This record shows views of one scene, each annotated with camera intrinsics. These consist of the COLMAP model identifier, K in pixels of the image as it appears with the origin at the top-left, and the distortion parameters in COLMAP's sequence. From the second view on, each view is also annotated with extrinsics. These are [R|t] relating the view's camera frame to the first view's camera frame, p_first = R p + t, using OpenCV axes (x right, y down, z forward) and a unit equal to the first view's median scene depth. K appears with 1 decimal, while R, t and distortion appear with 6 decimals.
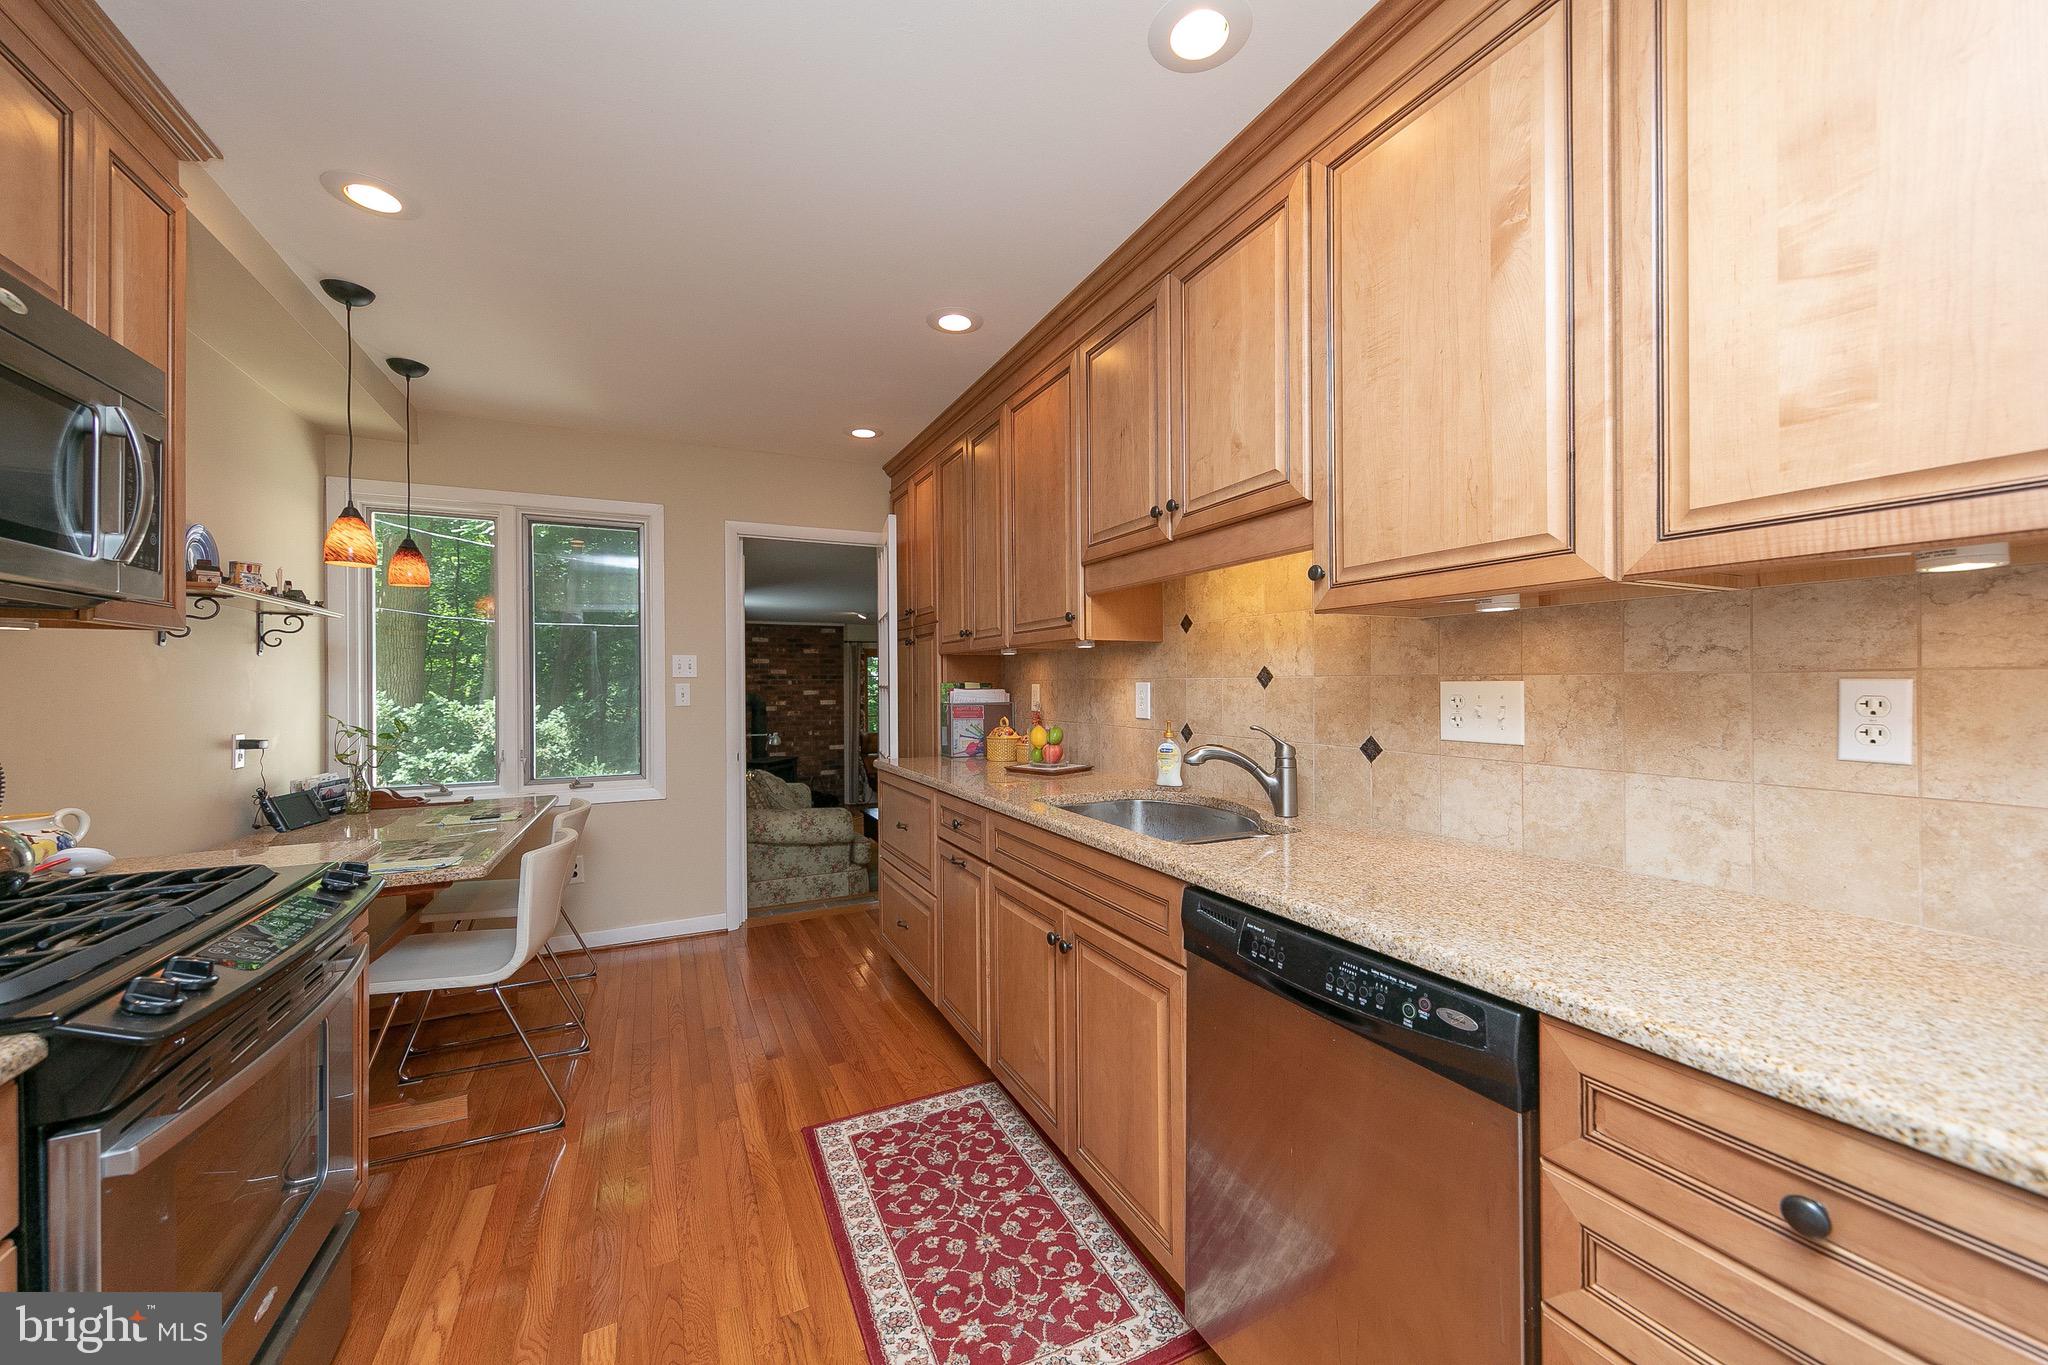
lens RADIAL K [[805.5, 0, 1040.7], [0, 805.5, 679.5], [0, 0, 1]] dist [0.000697, 0.000033]
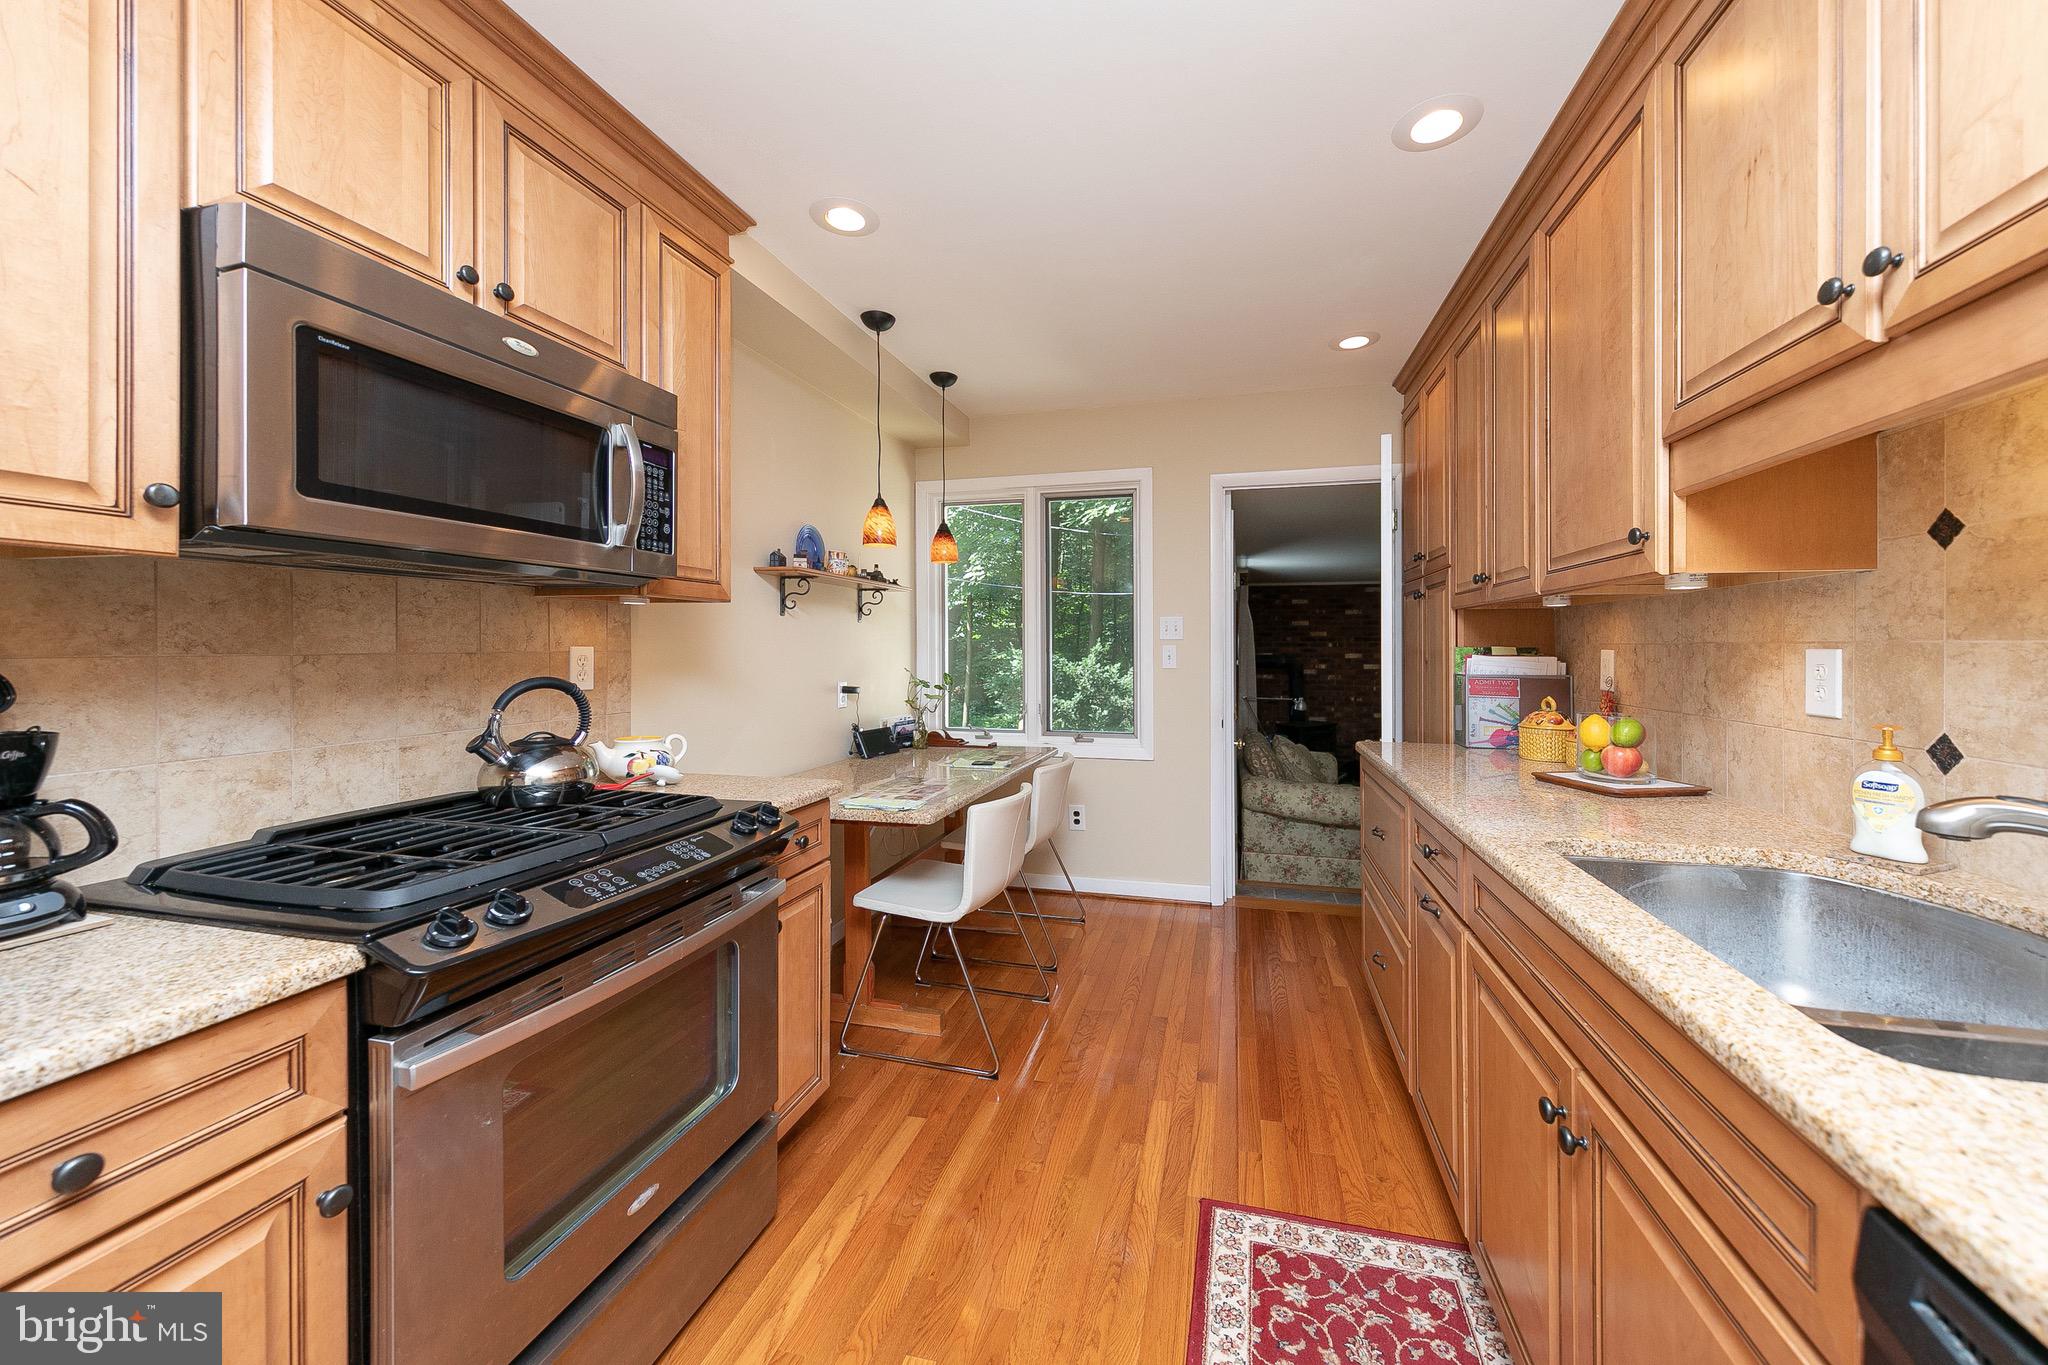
lens RADIAL K [[766.1, 0, 1026.6], [0, 766.1, 644.4], [0, 0, 1]] dist [0.002892, -0.000240]
pose [[0.752071, 0.005336, -0.659060, 0.074302], [-0.003142, 0.999985, 0.004510, -0.000099], [0.659074, -0.001321, 0.752077, 0.302398]]
